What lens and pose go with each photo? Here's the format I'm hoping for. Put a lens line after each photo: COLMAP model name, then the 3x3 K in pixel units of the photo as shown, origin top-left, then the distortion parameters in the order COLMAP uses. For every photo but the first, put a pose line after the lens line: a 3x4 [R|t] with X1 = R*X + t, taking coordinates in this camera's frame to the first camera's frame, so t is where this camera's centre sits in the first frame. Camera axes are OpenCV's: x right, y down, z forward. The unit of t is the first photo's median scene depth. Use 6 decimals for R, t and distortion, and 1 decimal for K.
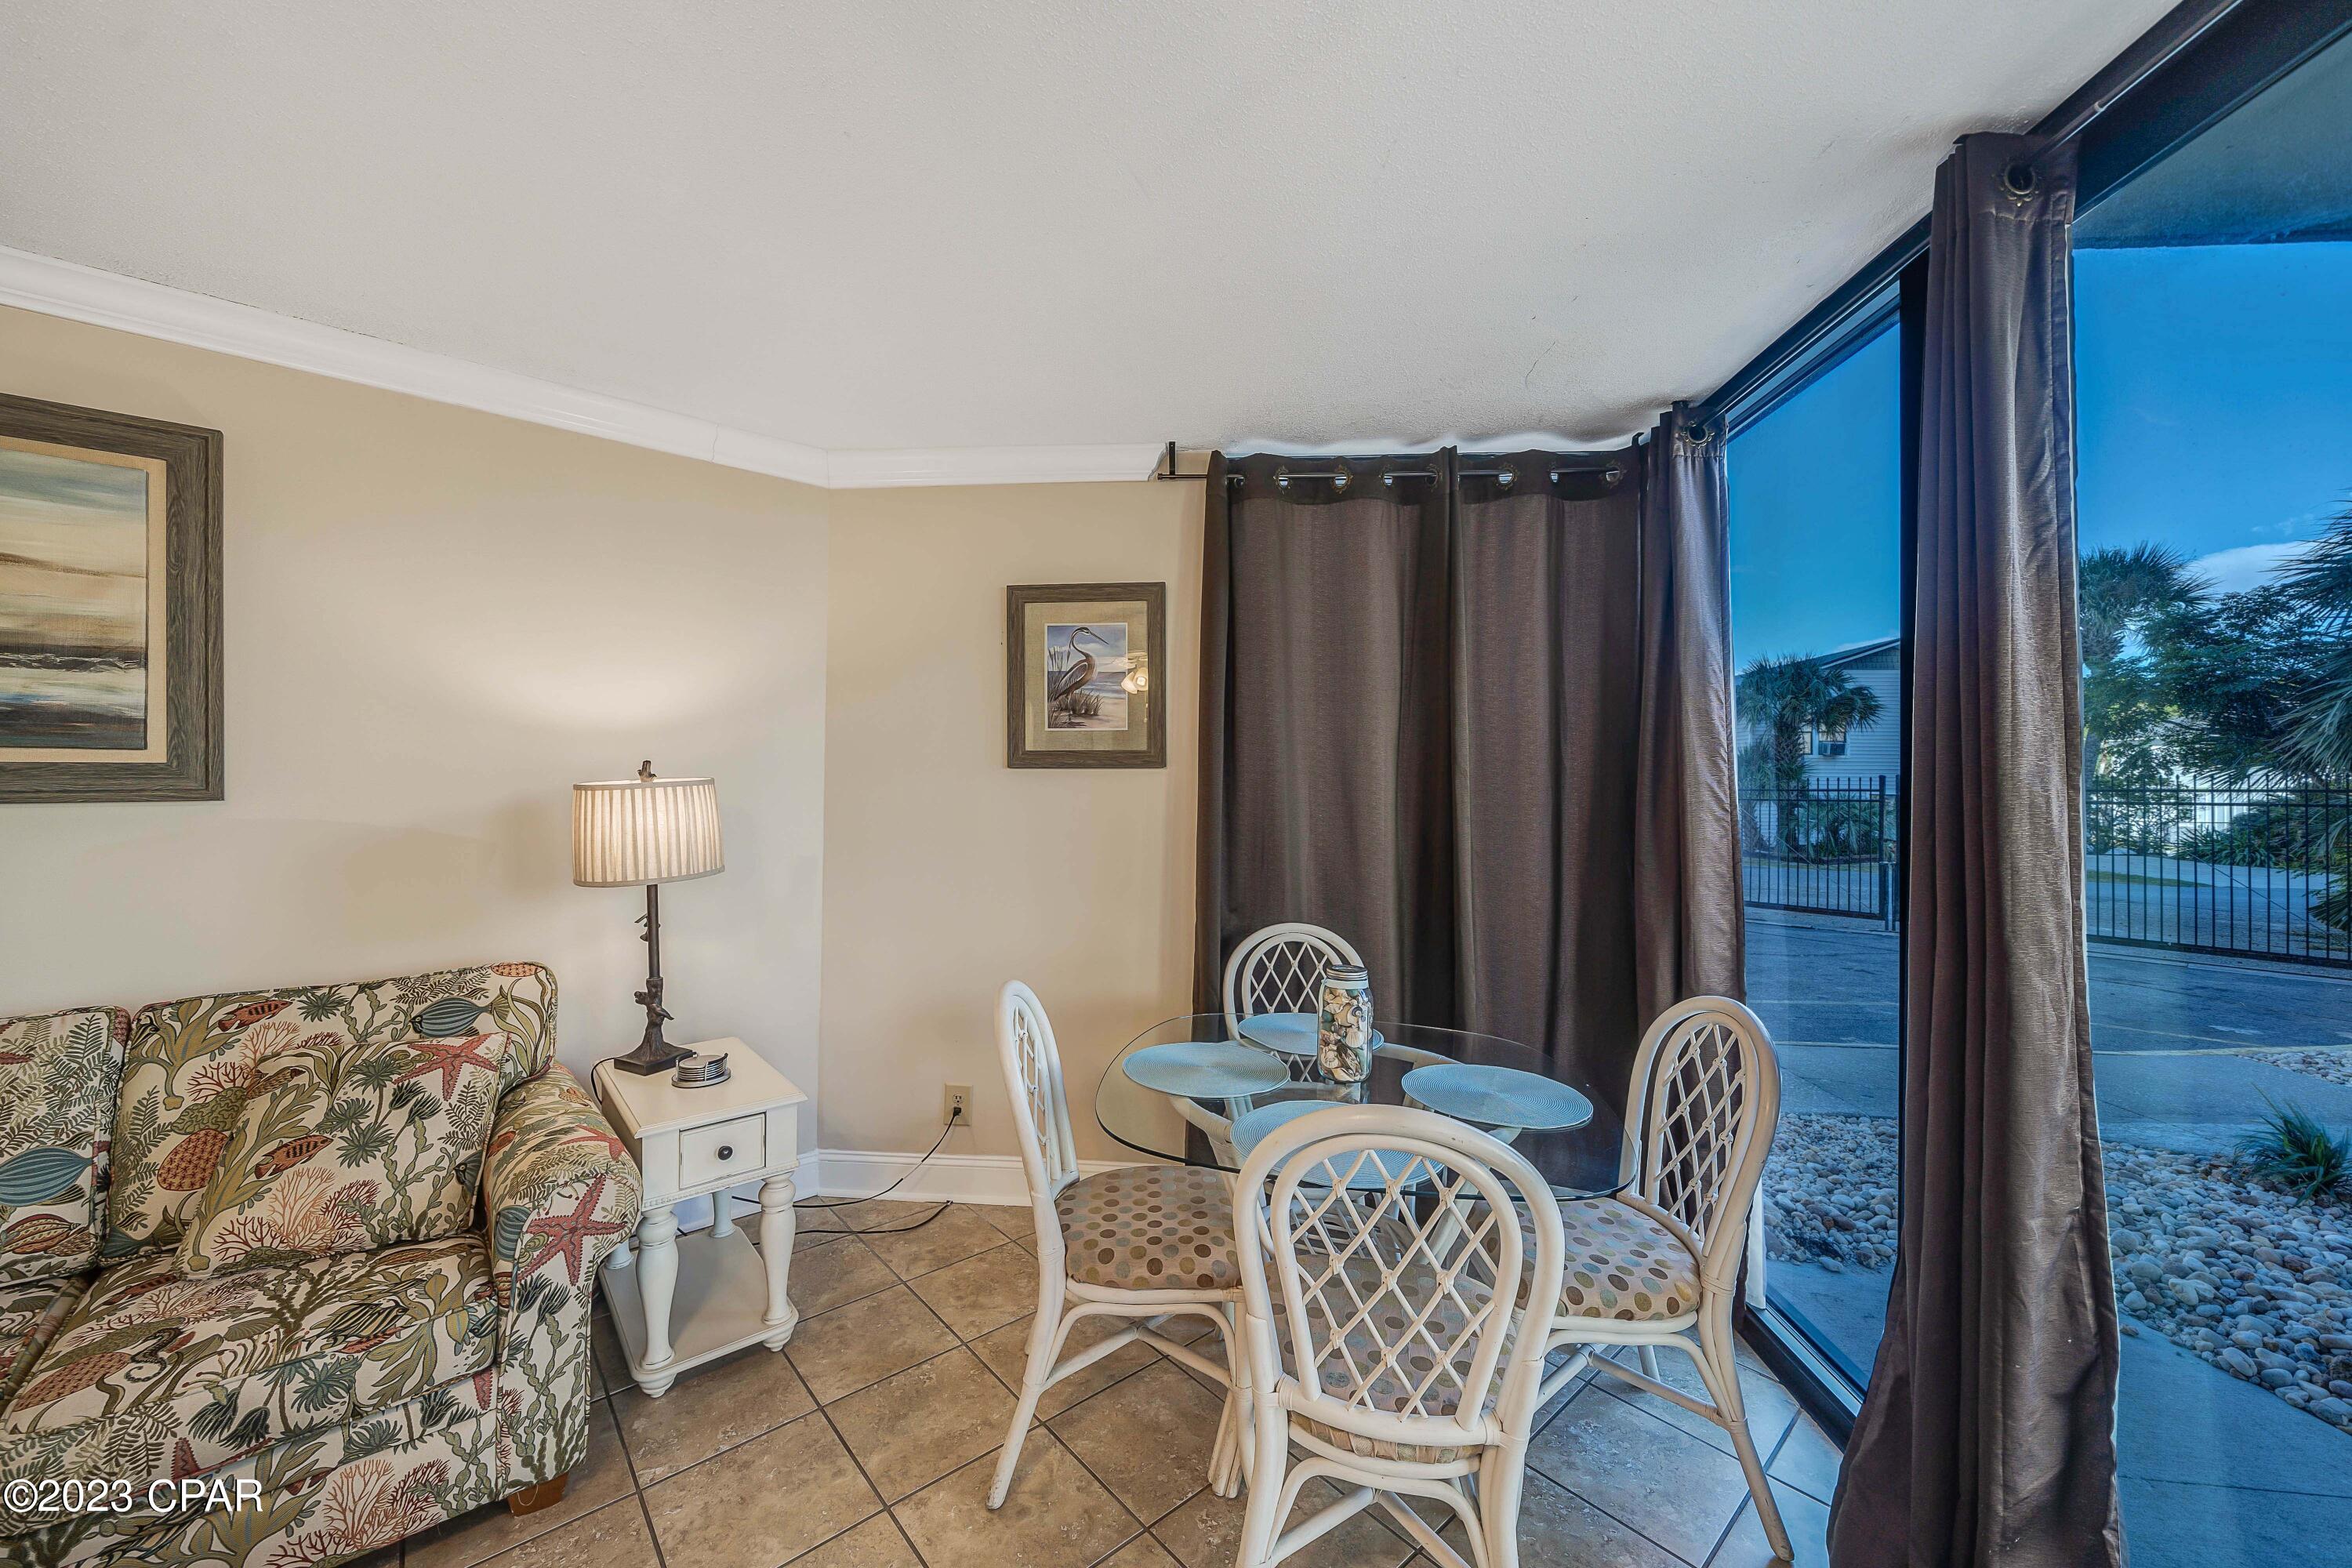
lens RADIAL K [[877.6, 0, 1160.0], [0, 877.6, 781.5], [0, 0, 1]] dist [-0.004732, 0.000667]
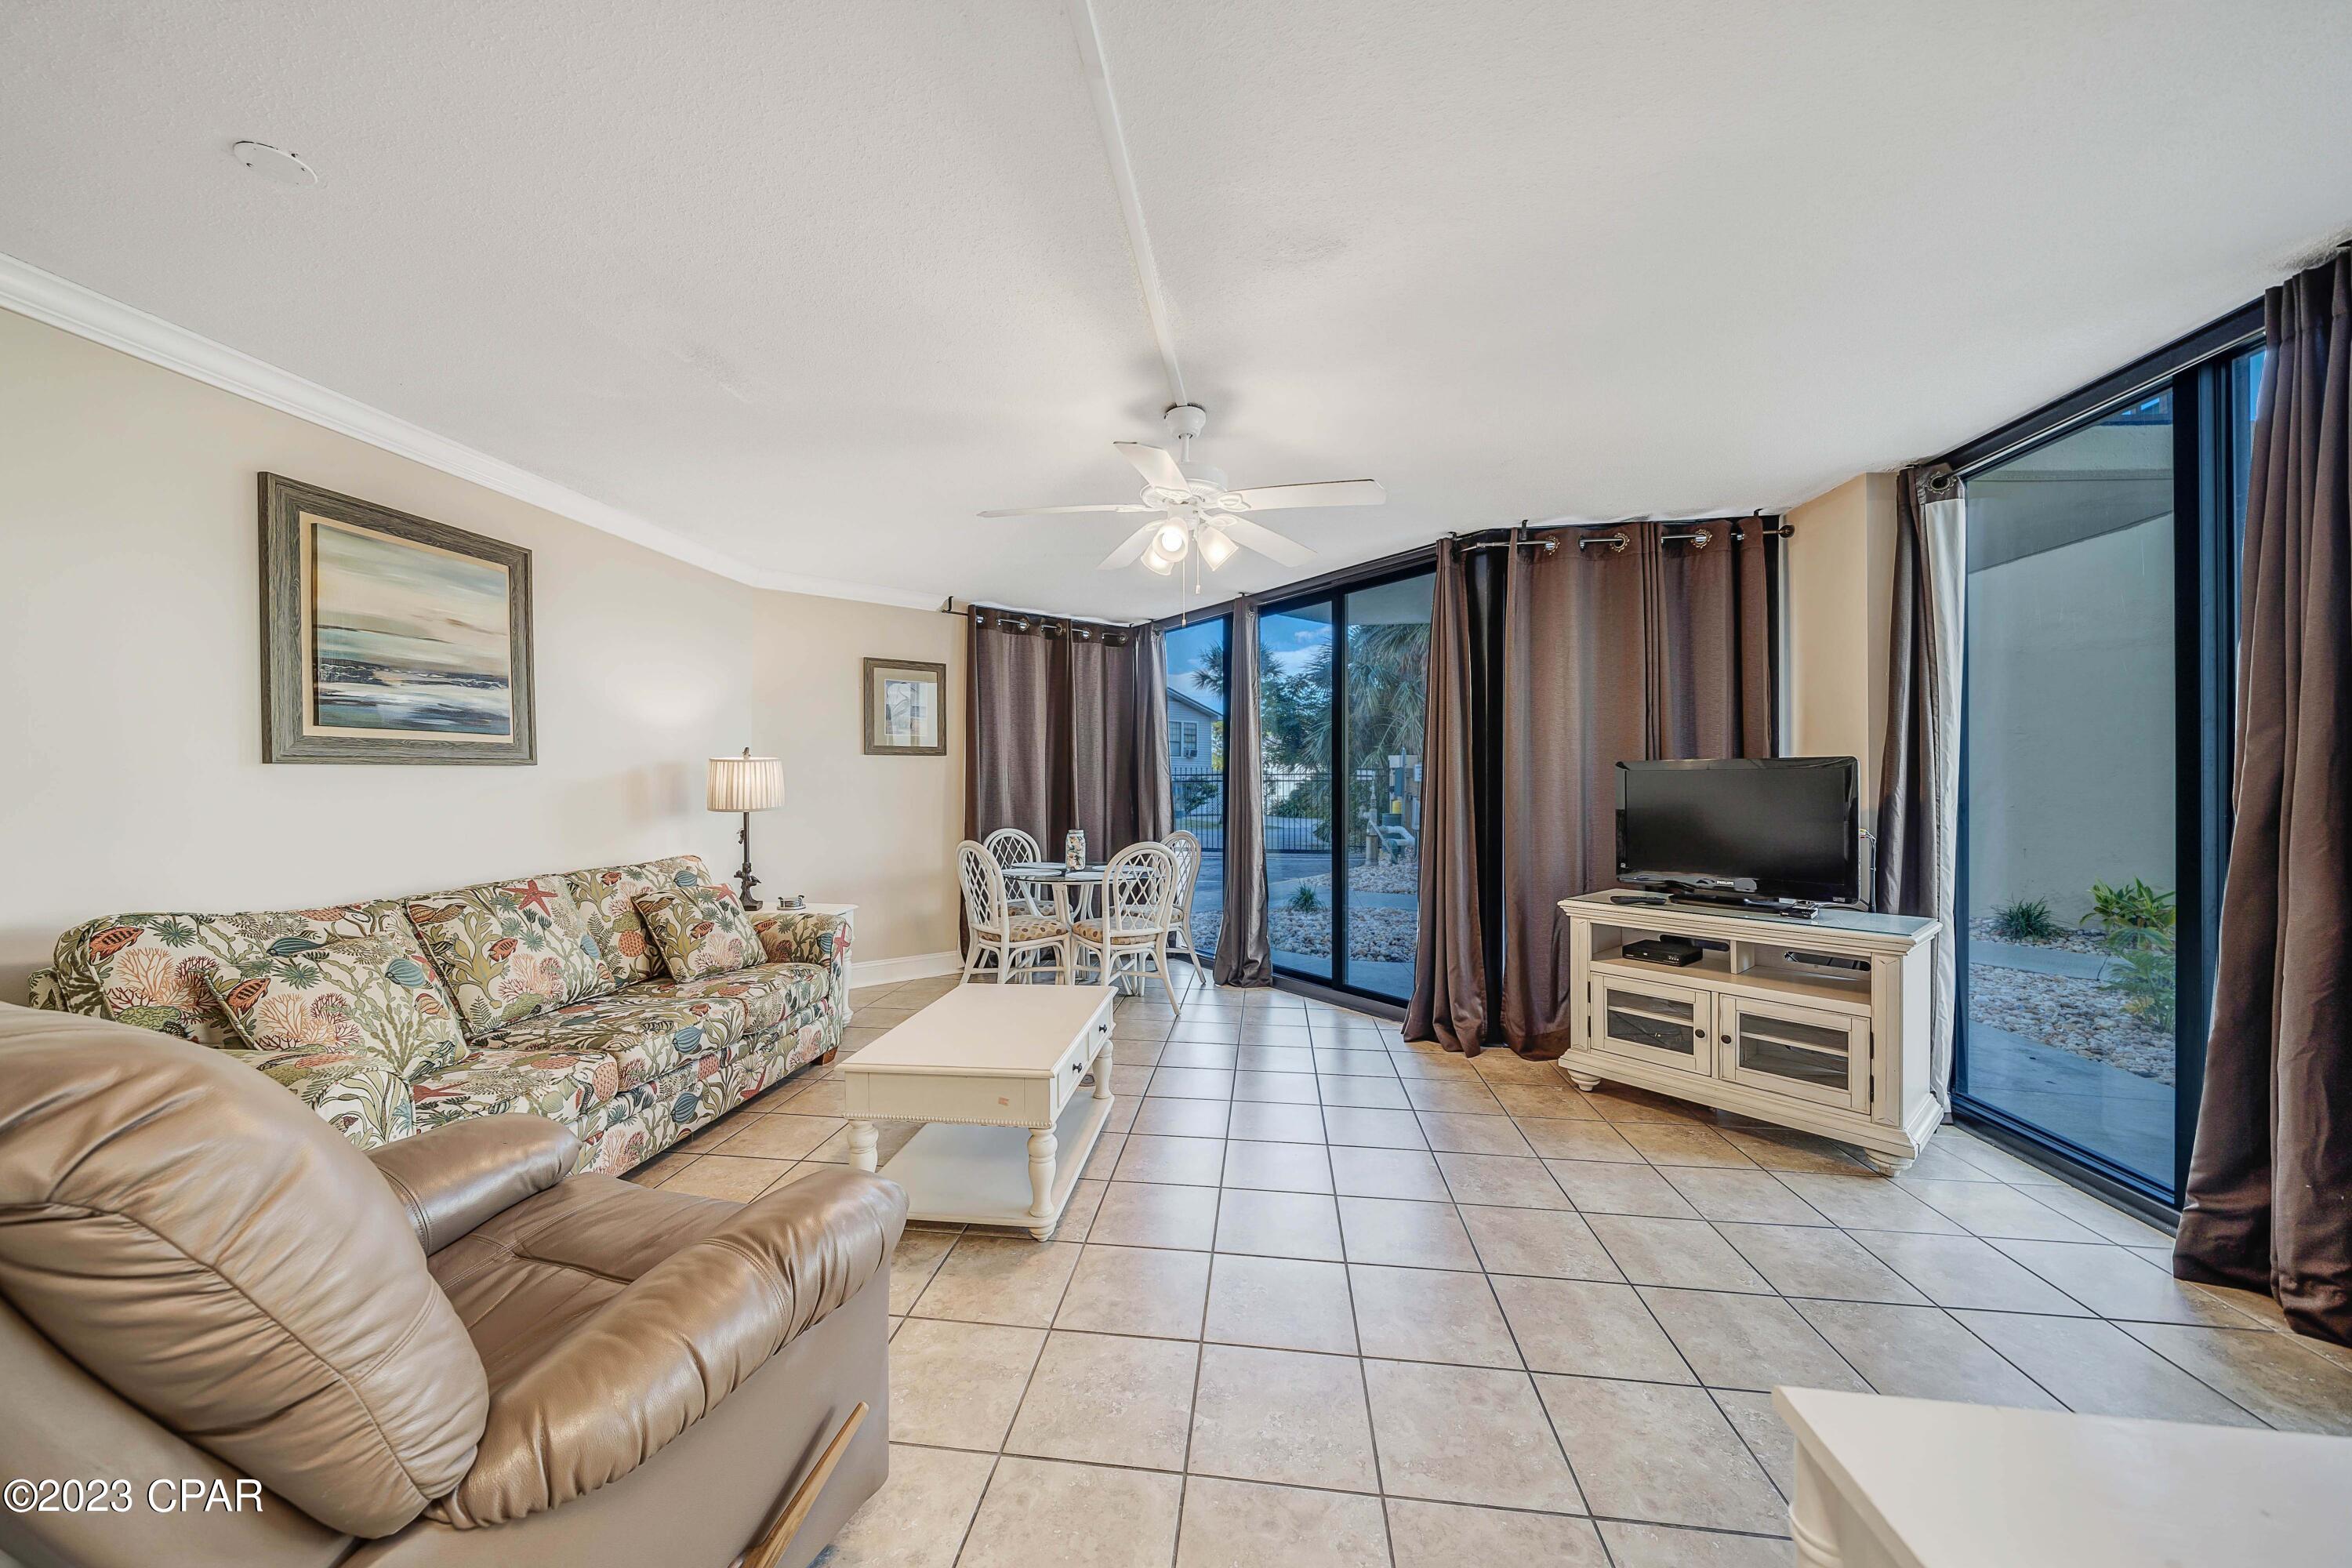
lens RADIAL K [[808.5, 0, 1165.3], [0, 808.5, 774.4], [0, 0, 1]] dist [-0.002628, -0.000184]
pose [[0.742712, -0.000465, 0.669610, -1.372802], [0.001619, 0.999998, -0.001101, 0.048222], [-0.669609, 0.001902, 0.742712, -1.142923]]
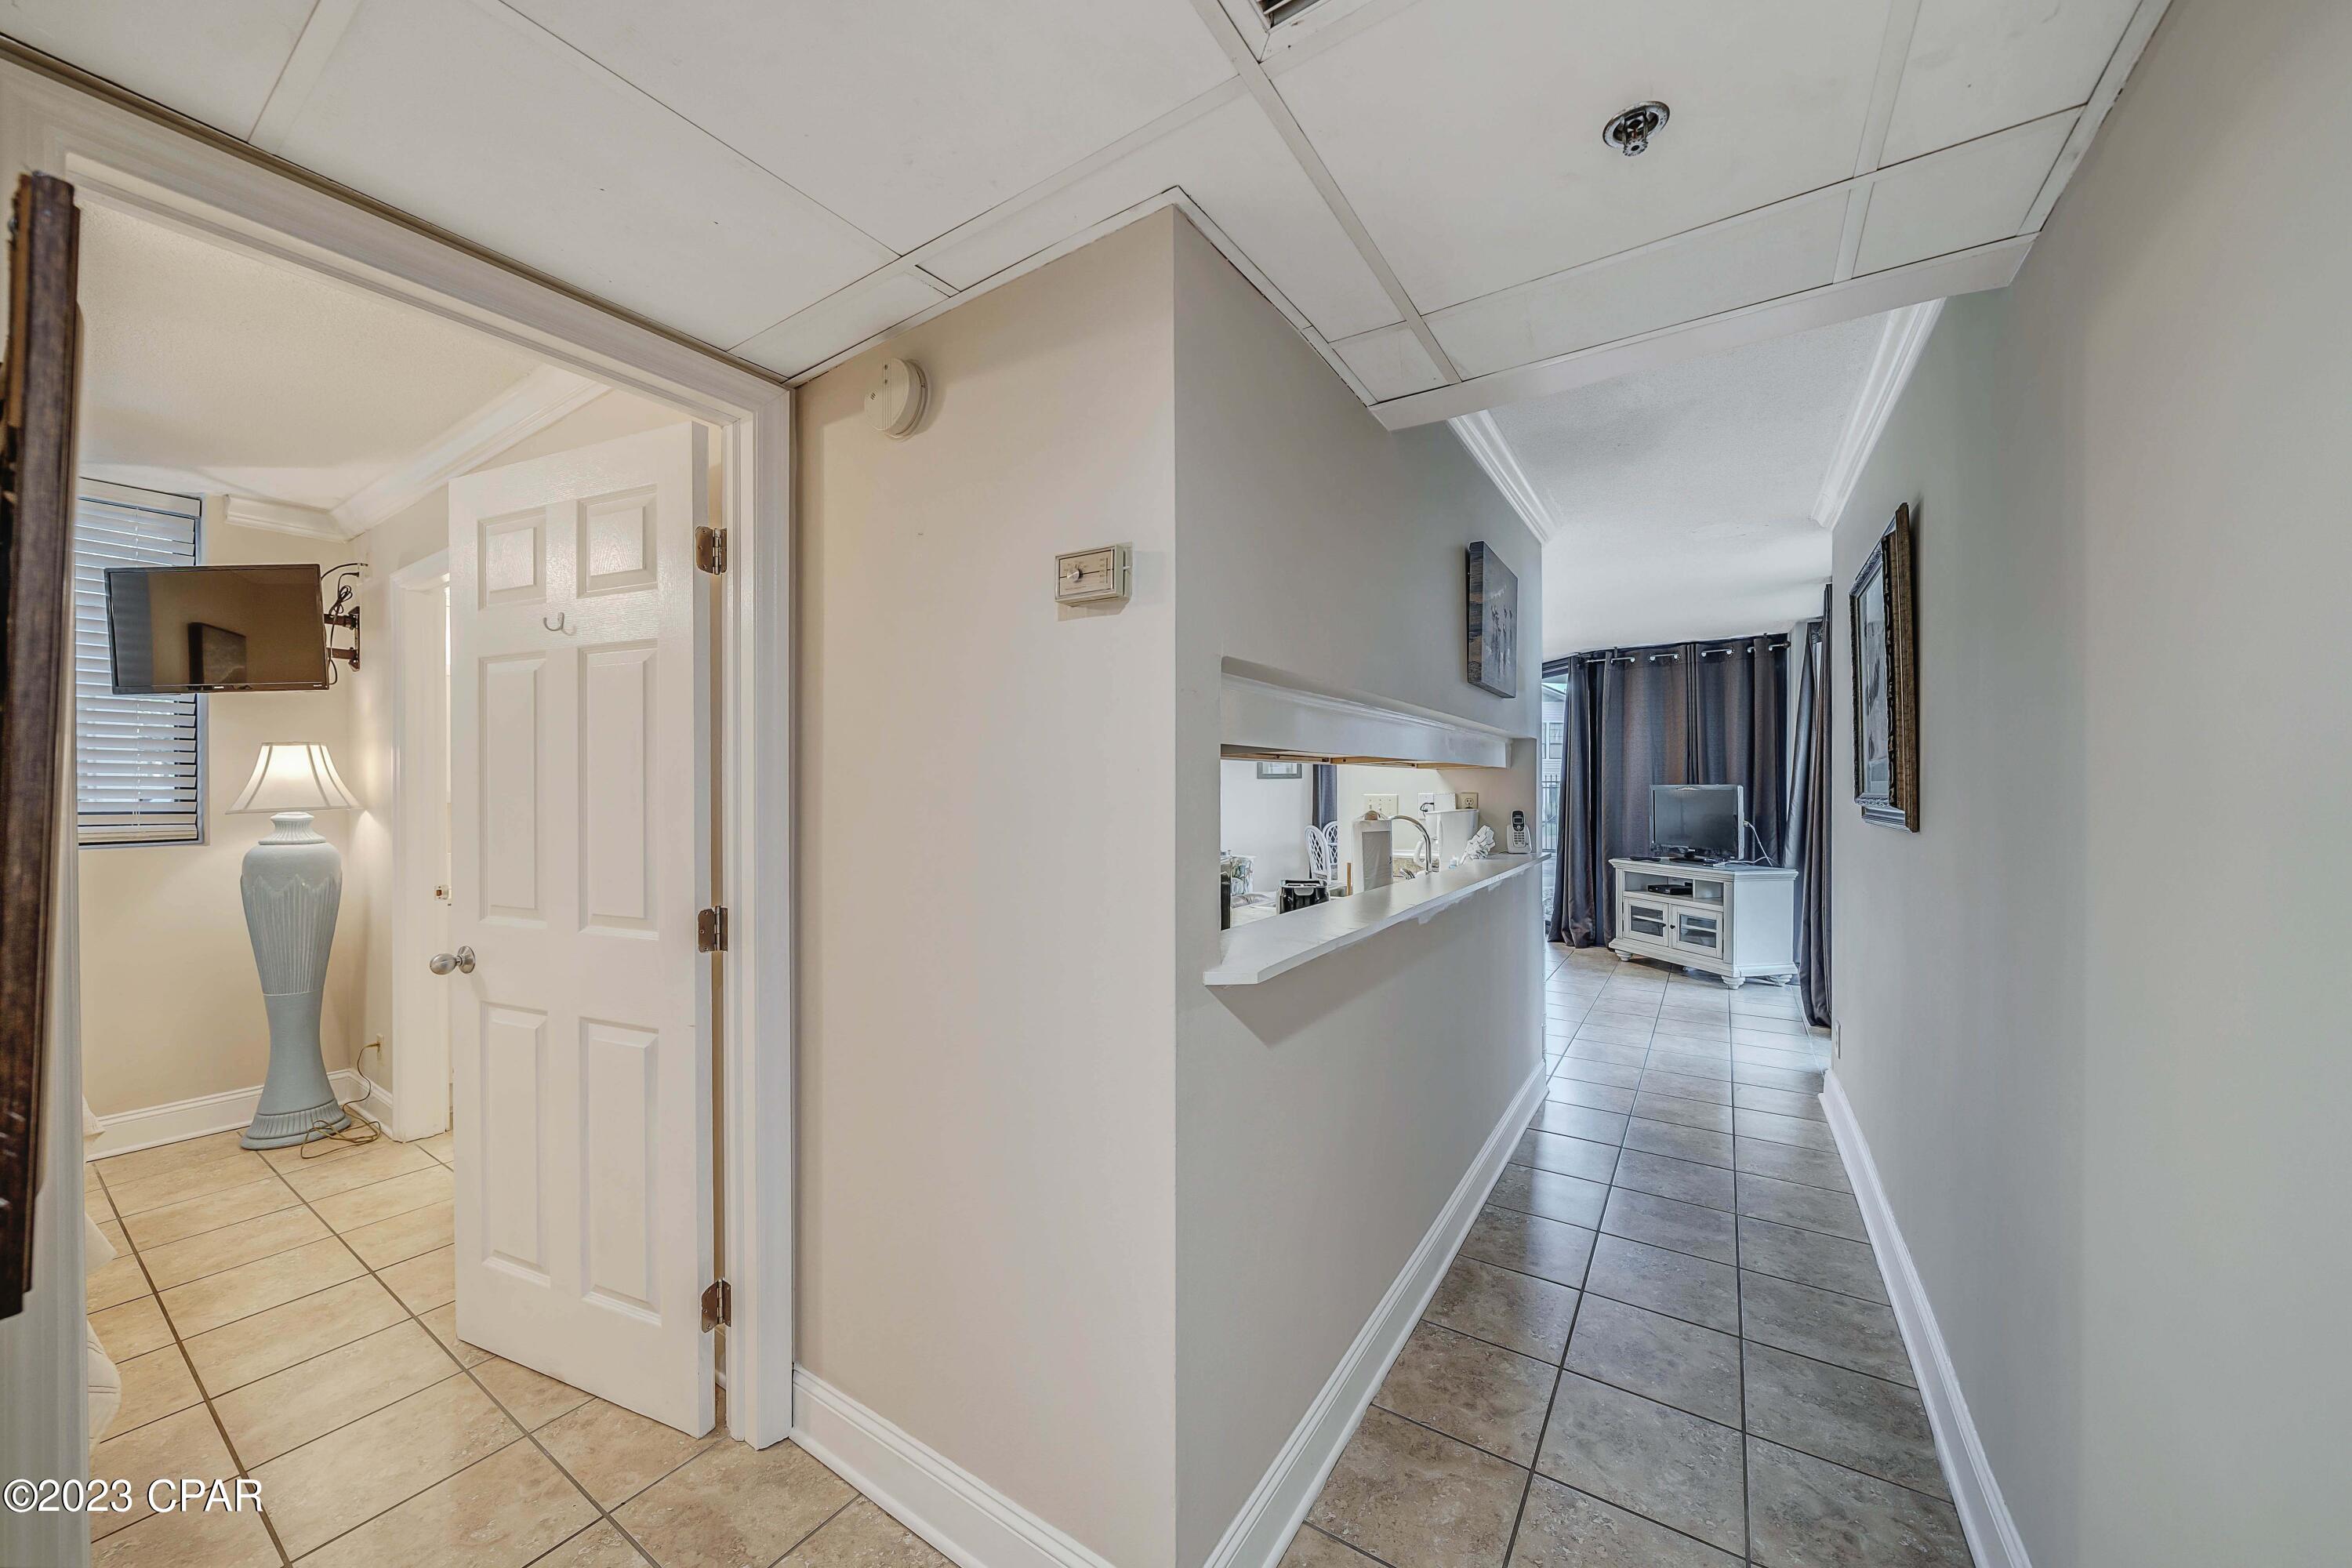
lens RADIAL K [[829.6, 0, 1179.0], [0, 829.6, 792.6], [0, 0, 1]] dist [-0.009833, 0.001230]
pose [[0.958271, -0.009909, 0.285690, -2.260747], [0.007410, 0.999924, 0.009825, -0.000854], [-0.285766, -0.007298, 0.958272, -3.259833]]
